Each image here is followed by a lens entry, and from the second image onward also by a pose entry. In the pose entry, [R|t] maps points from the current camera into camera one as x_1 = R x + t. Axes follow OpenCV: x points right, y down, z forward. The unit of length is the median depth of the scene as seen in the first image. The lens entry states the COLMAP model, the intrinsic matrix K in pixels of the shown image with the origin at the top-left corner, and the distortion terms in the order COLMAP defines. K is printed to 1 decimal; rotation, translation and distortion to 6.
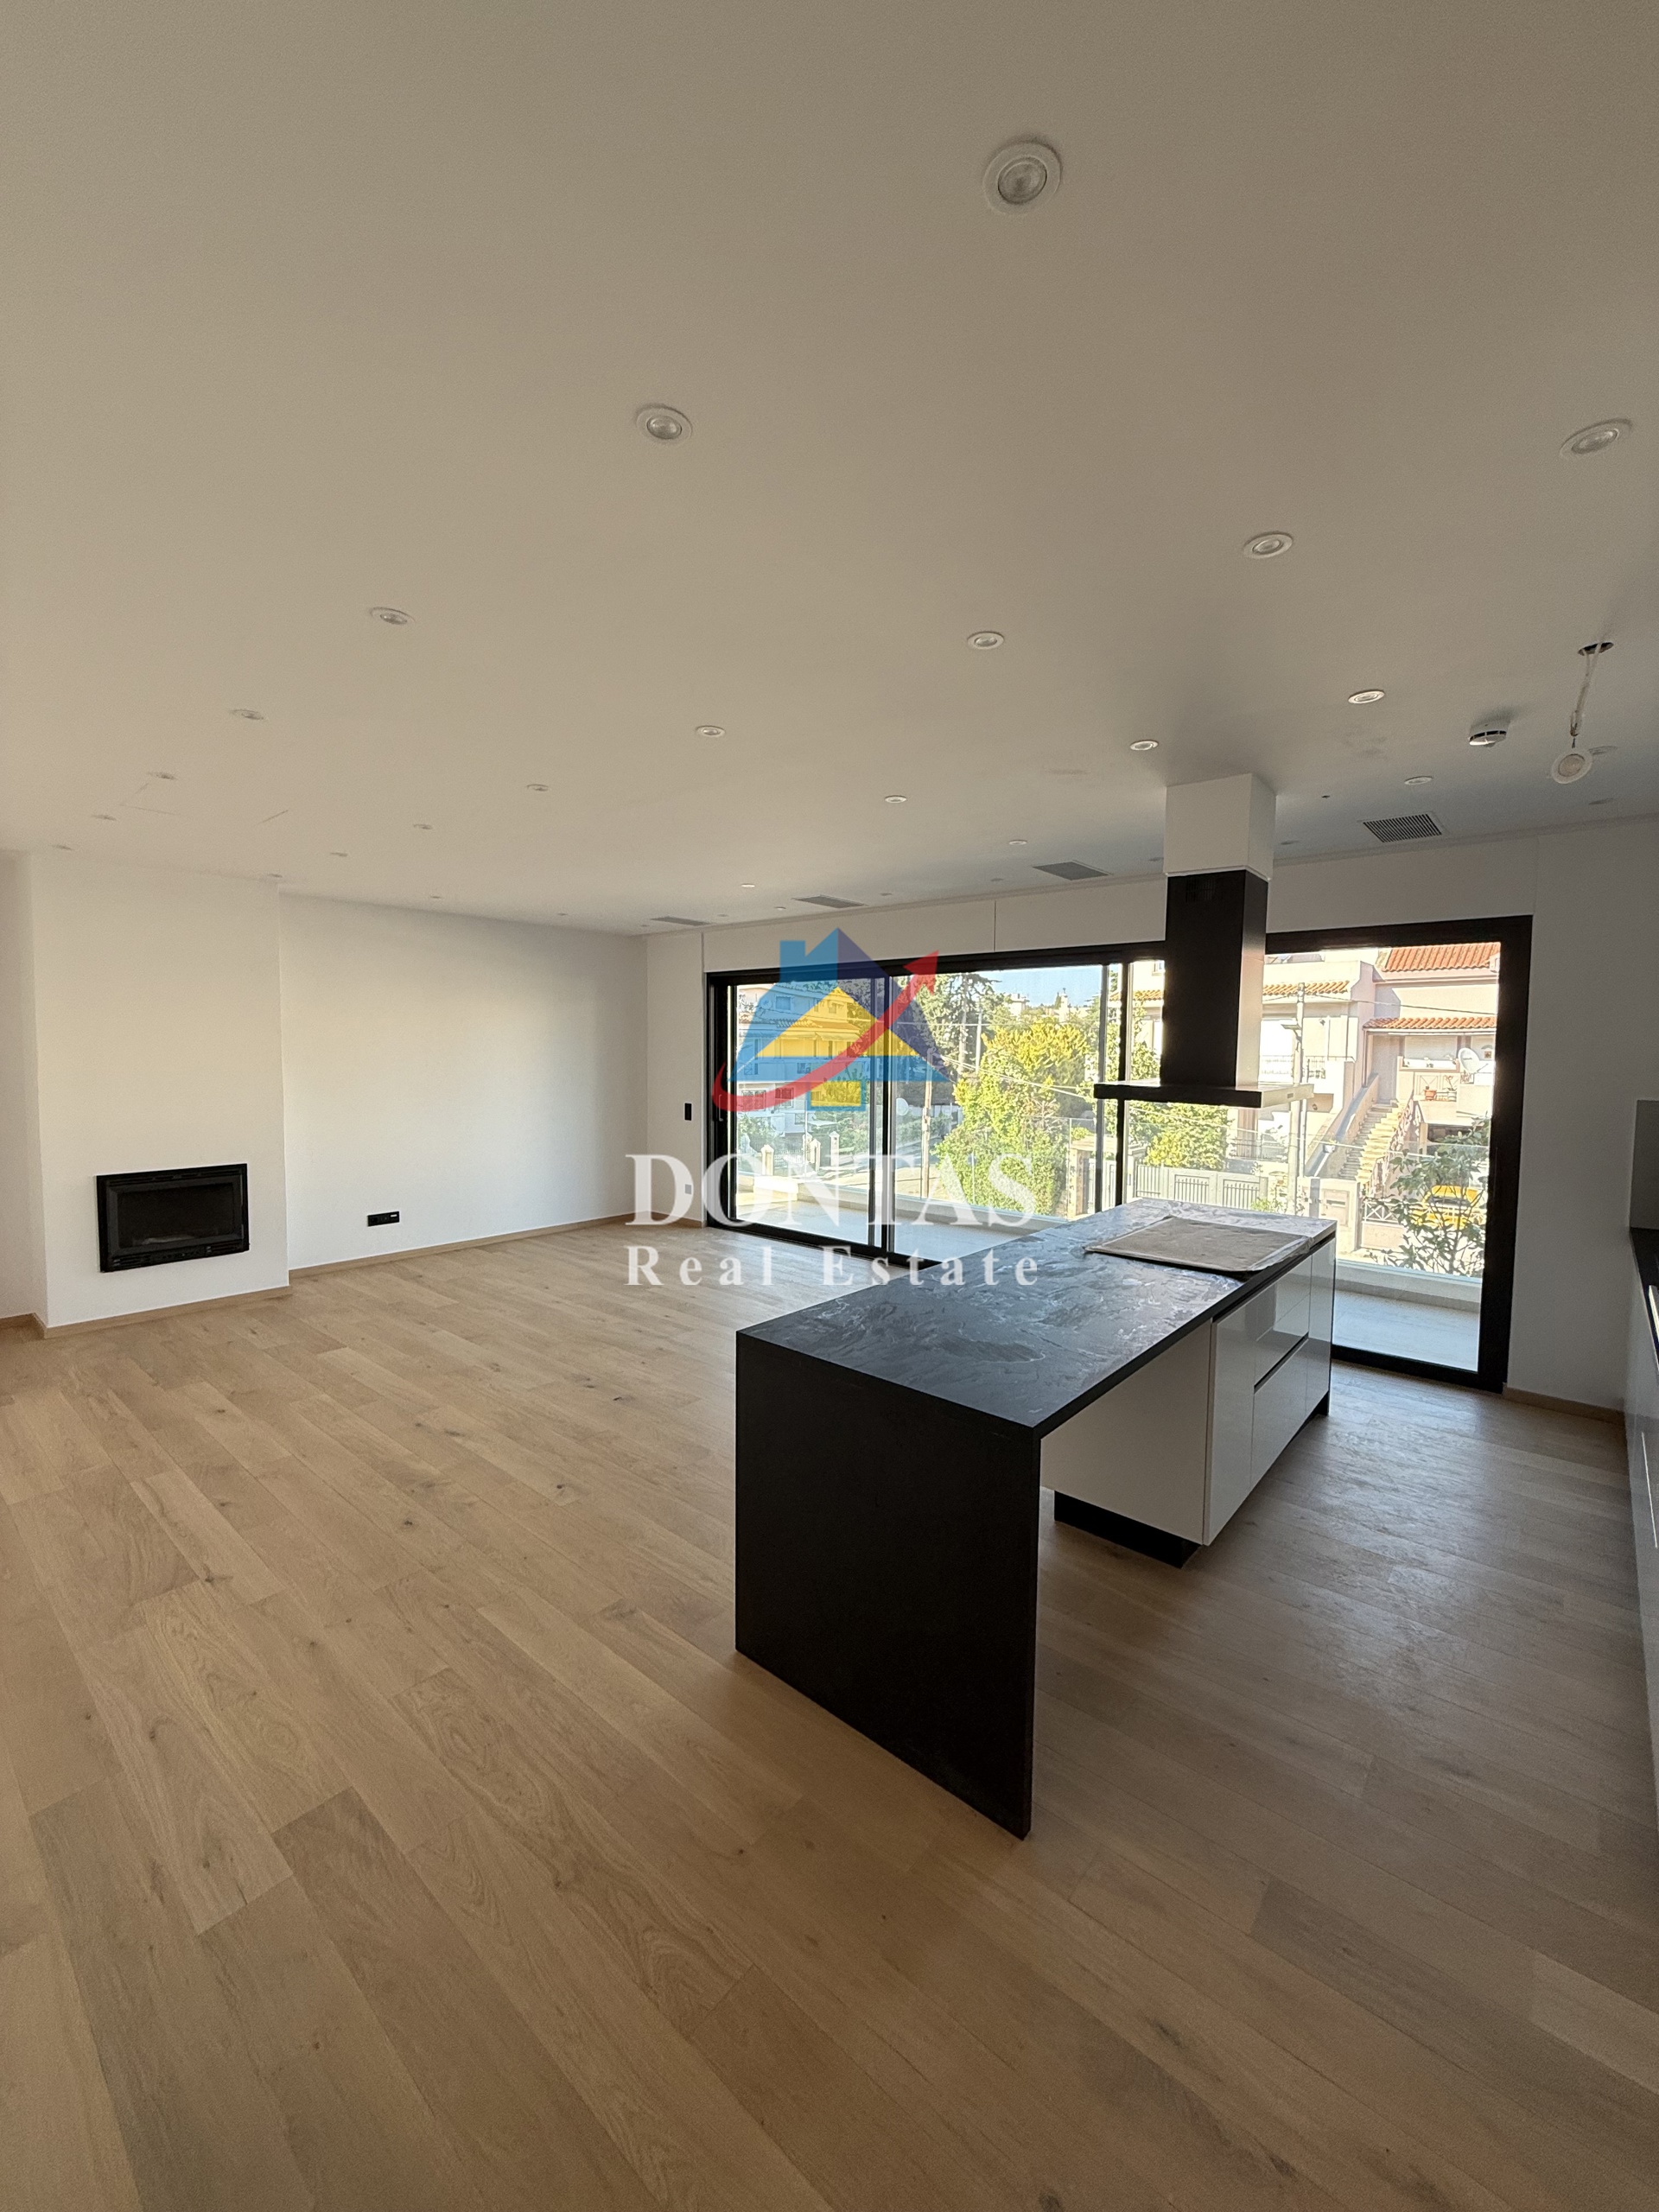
lens RADIAL K [[876.7, 0, 832.6], [0, 876.7, 1097.4], [0, 0, 1]] dist [-0.002723, 0.000002]
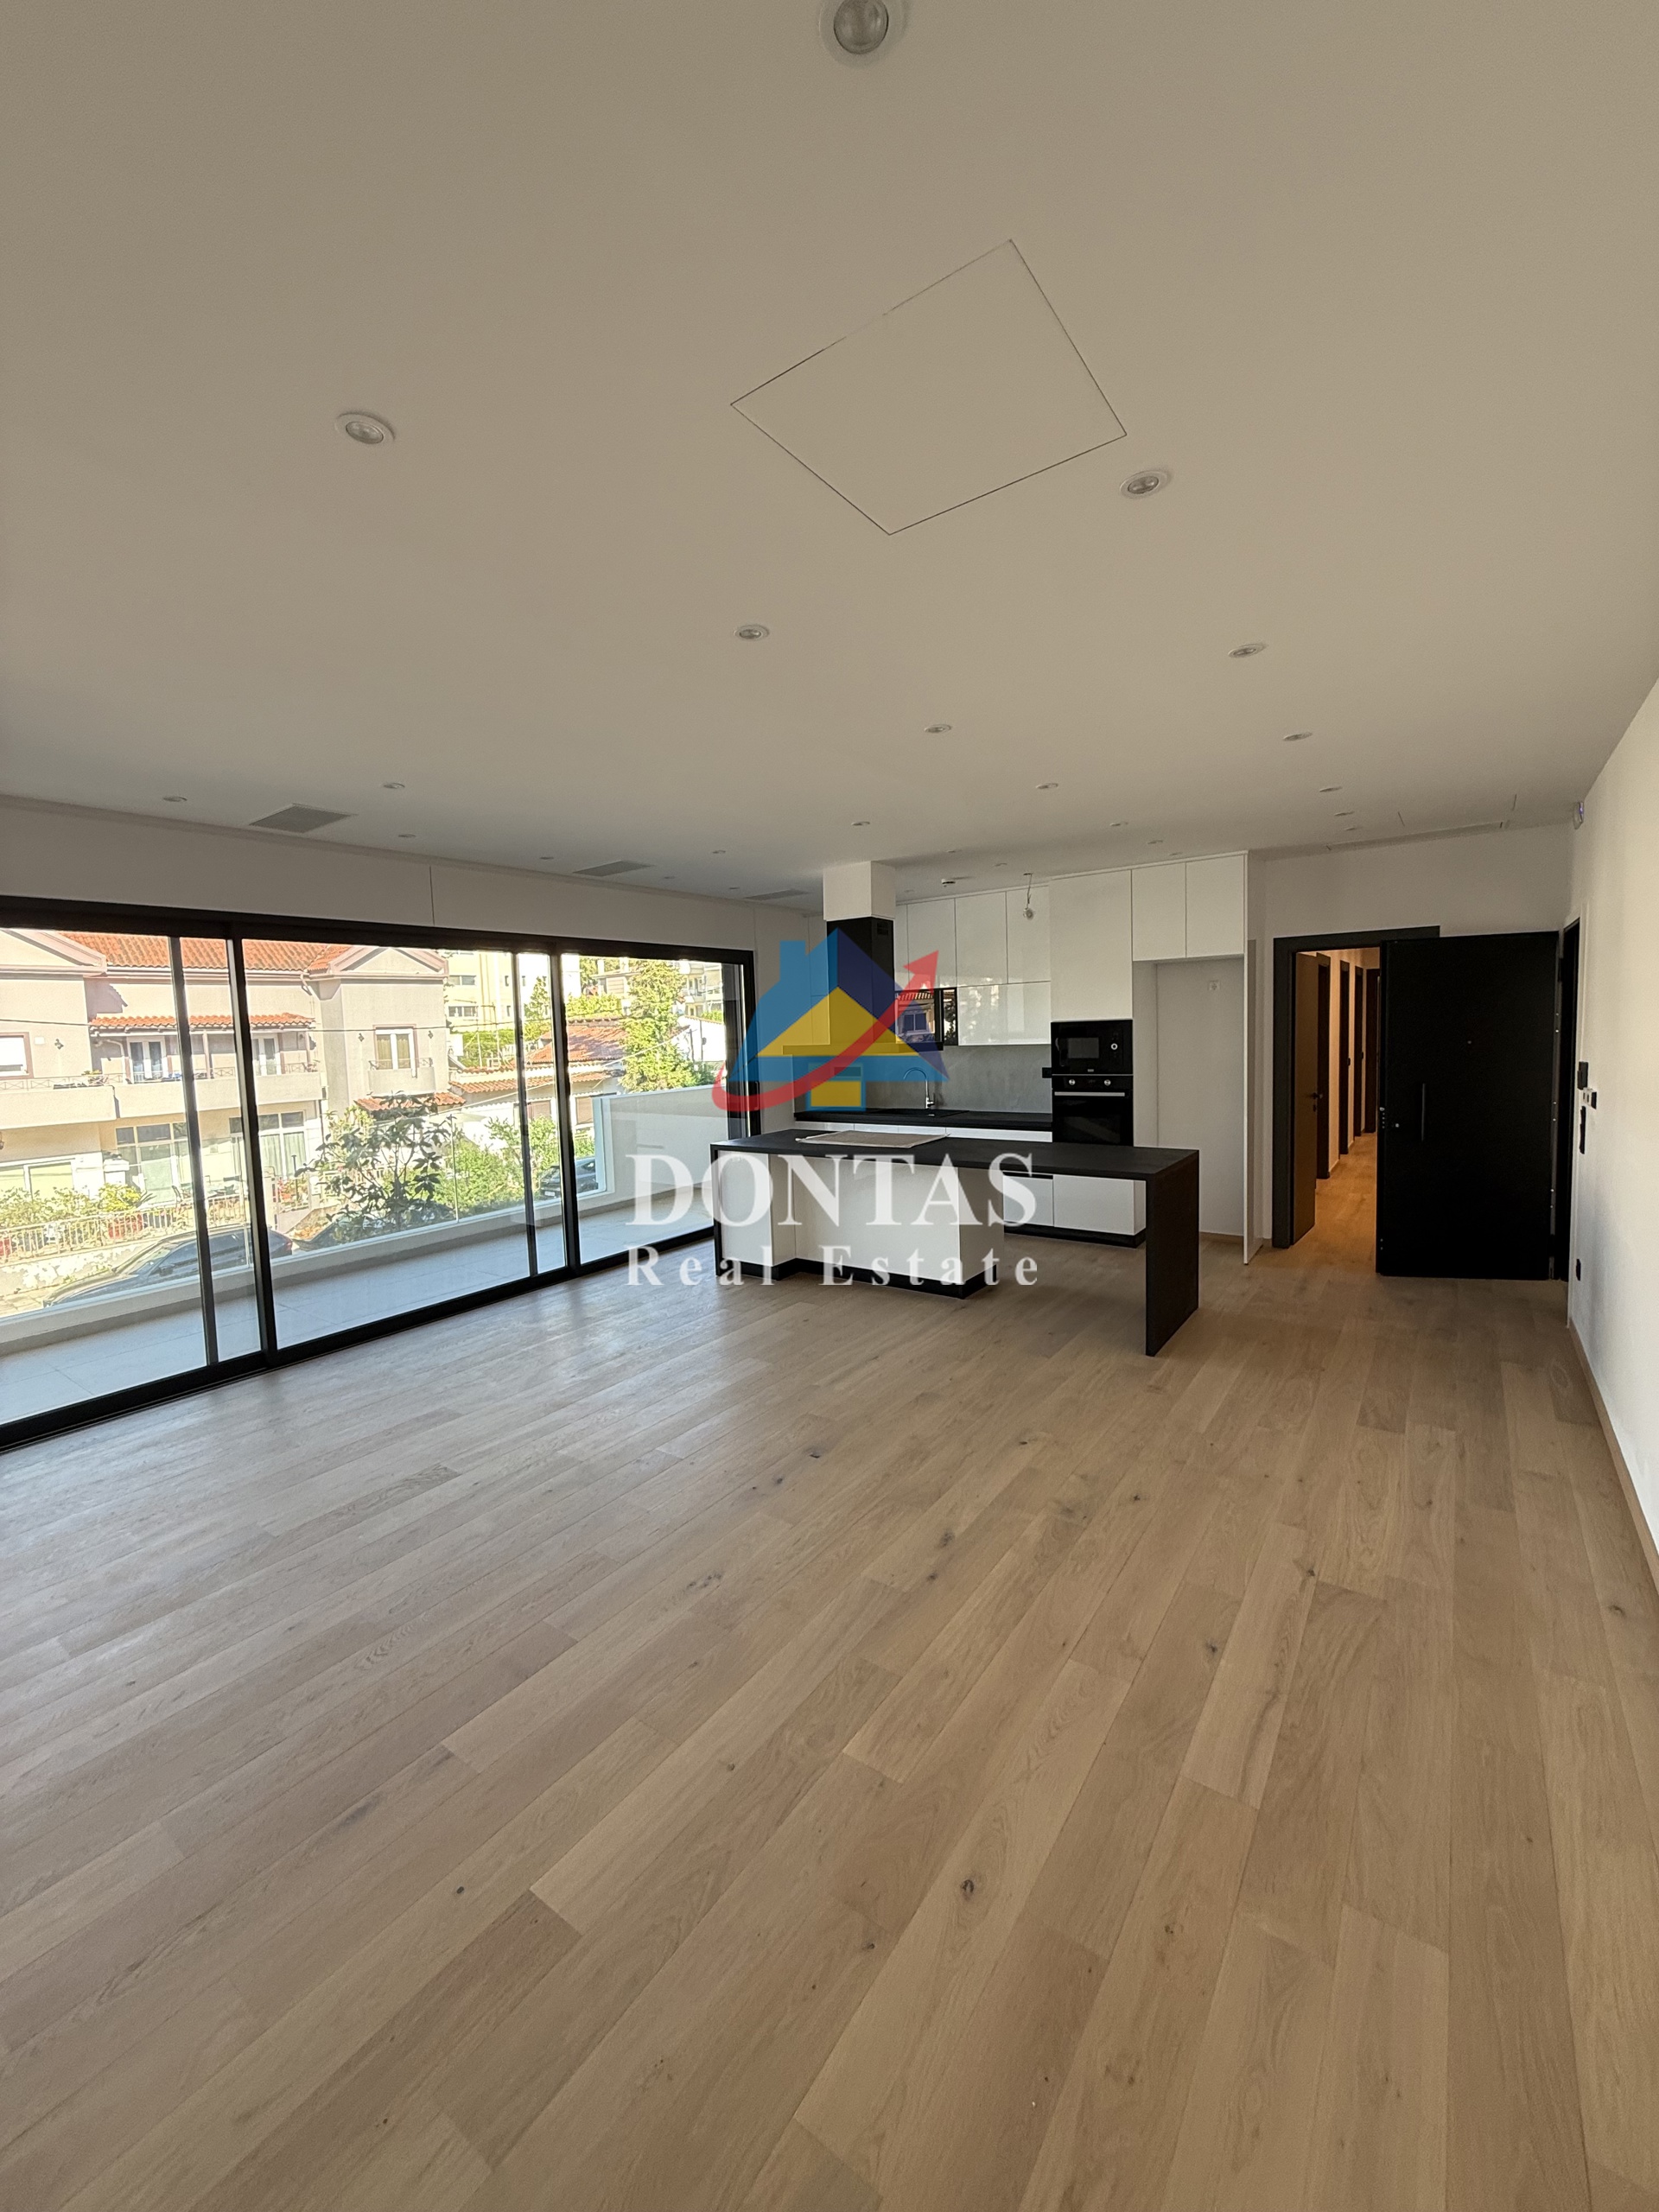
lens RADIAL K [[887.3, 0, 818.6], [0, 887.3, 1103.9], [0, 0, 1]] dist [-0.003011, -0.000215]
pose [[-0.080141, -0.094030, 0.992339, -1.020323], [0.094914, 0.990297, 0.101501, -0.066694], [-0.992254, 0.102322, -0.070438, 1.000355]]
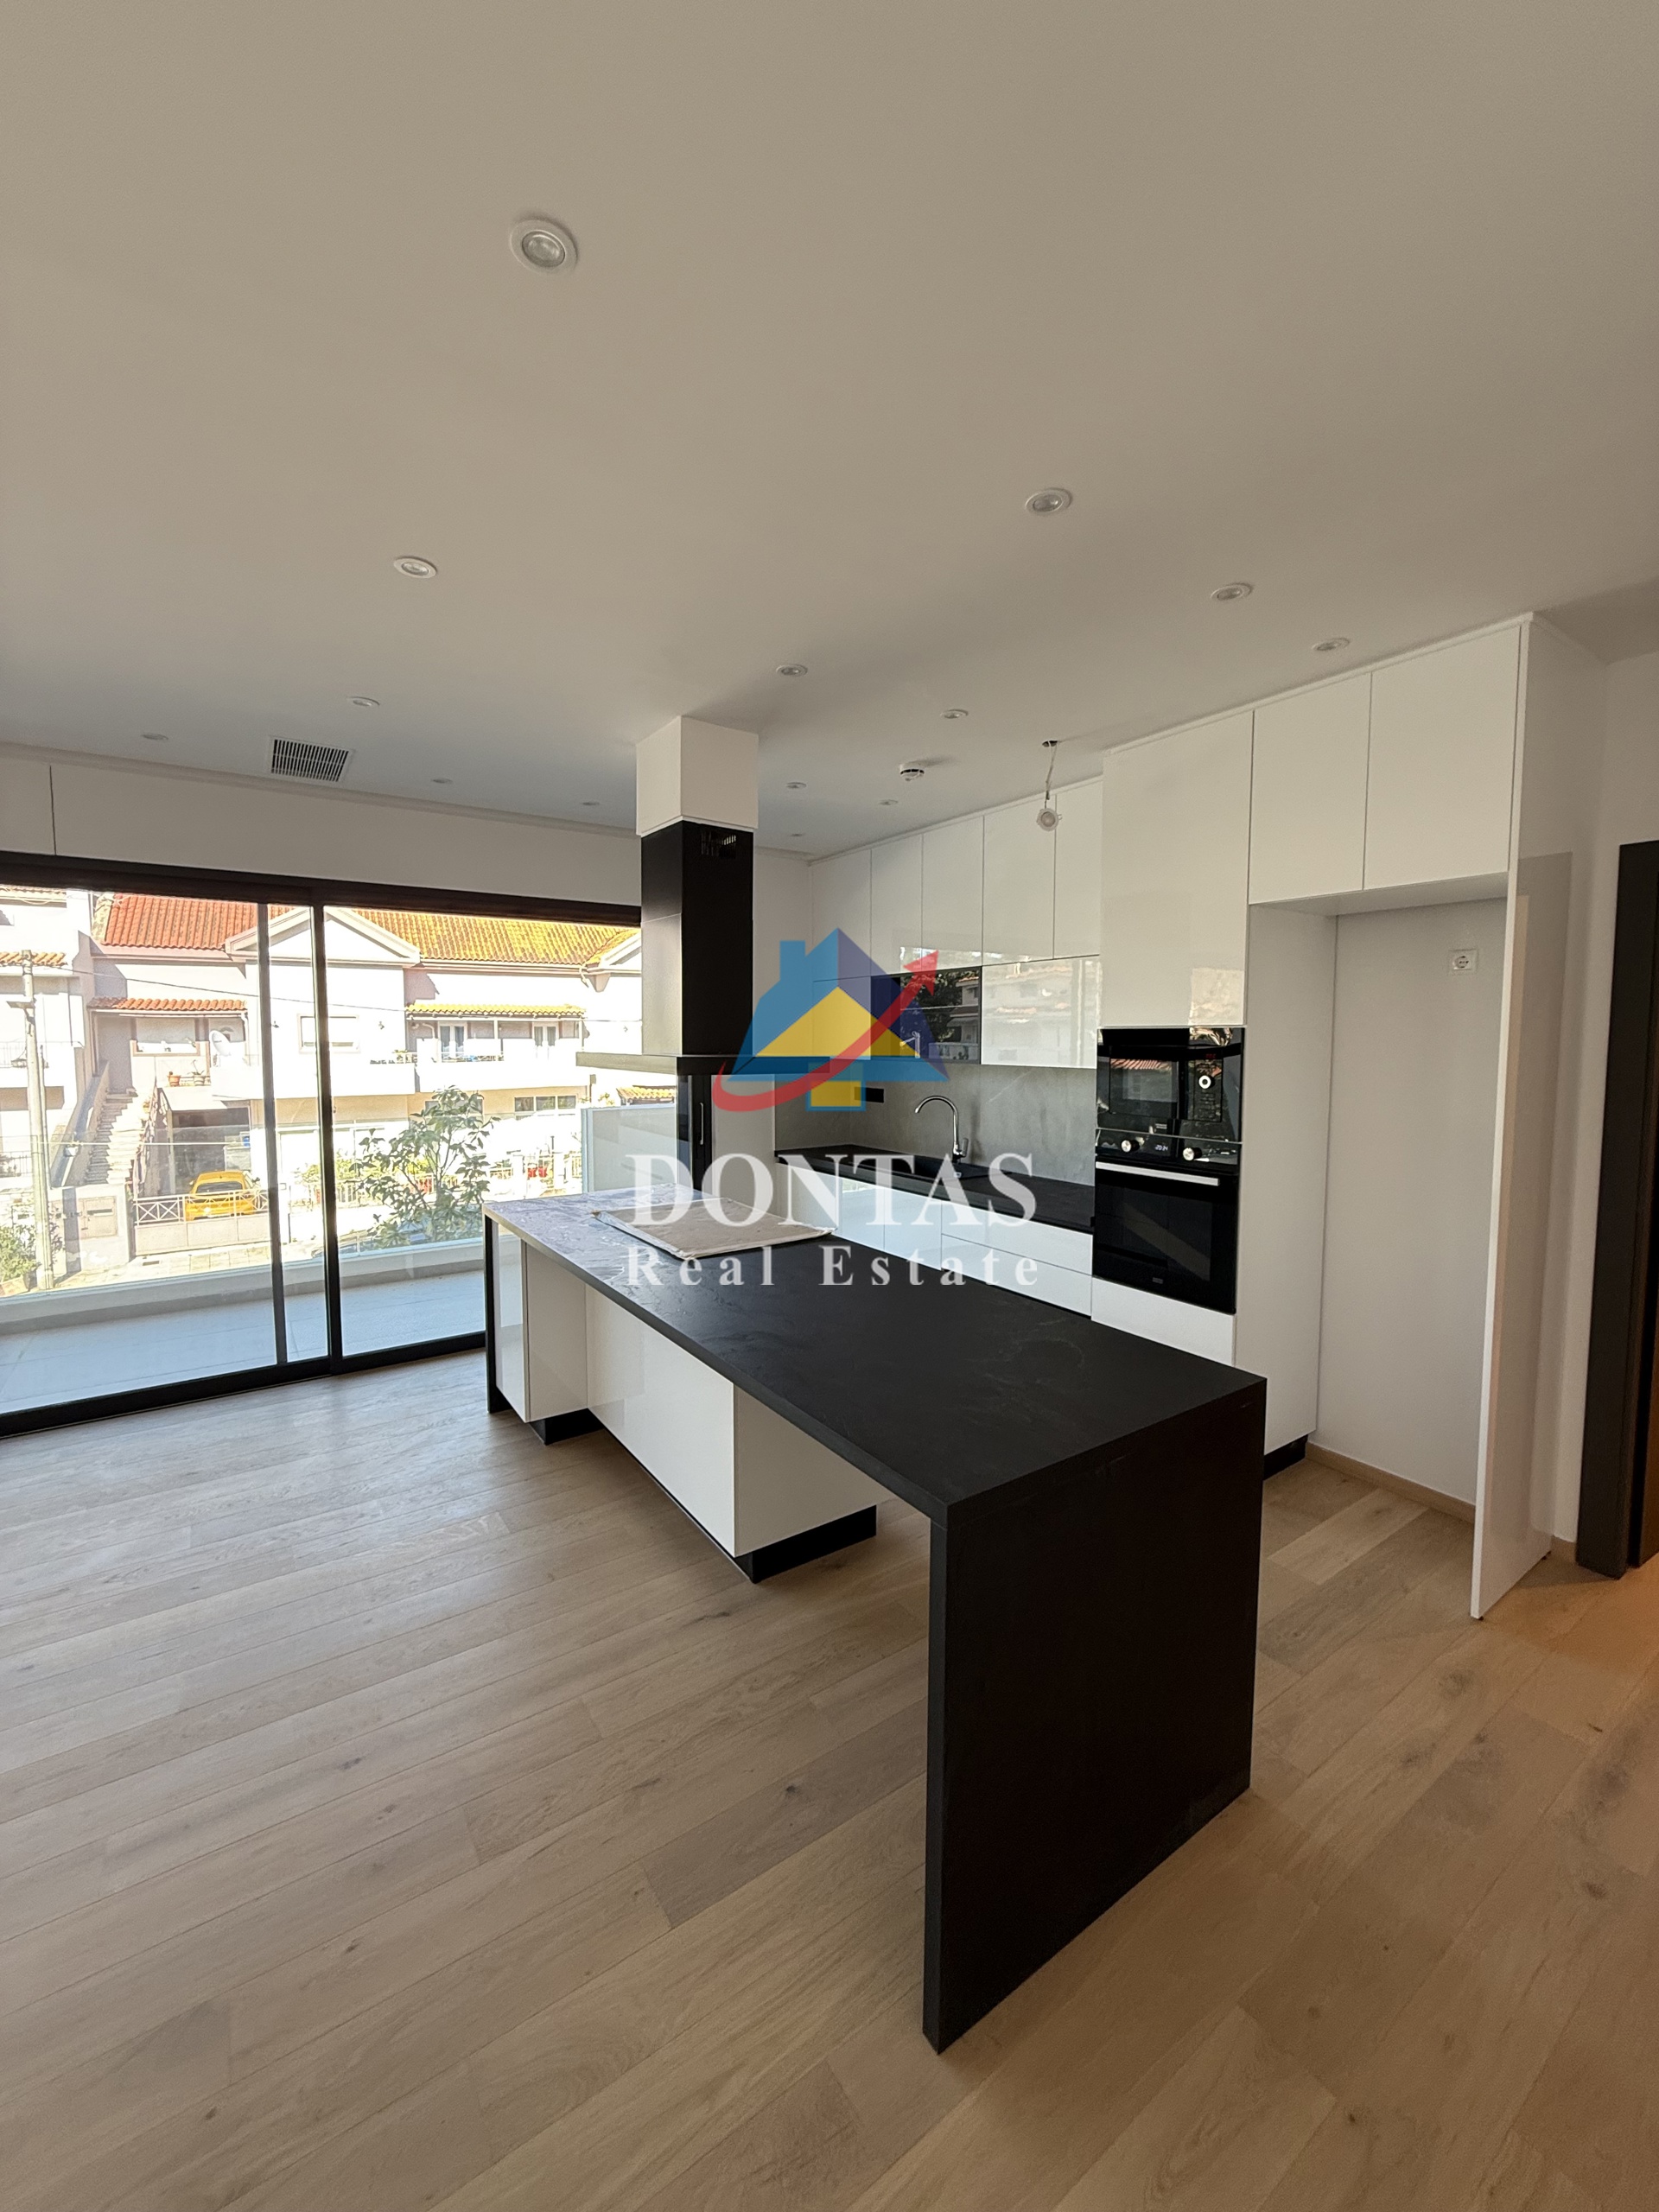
lens RADIAL K [[876.7, 0, 832.6], [0, 876.7, 1097.4], [0, 0, 1]] dist [-0.002723, 0.000002]
pose [[0.257235, -0.078994, 0.963115, -0.358735], [0.061858, 0.995955, 0.065166, -0.017559], [-0.964367, 0.042813, 0.261081, 0.511343]]
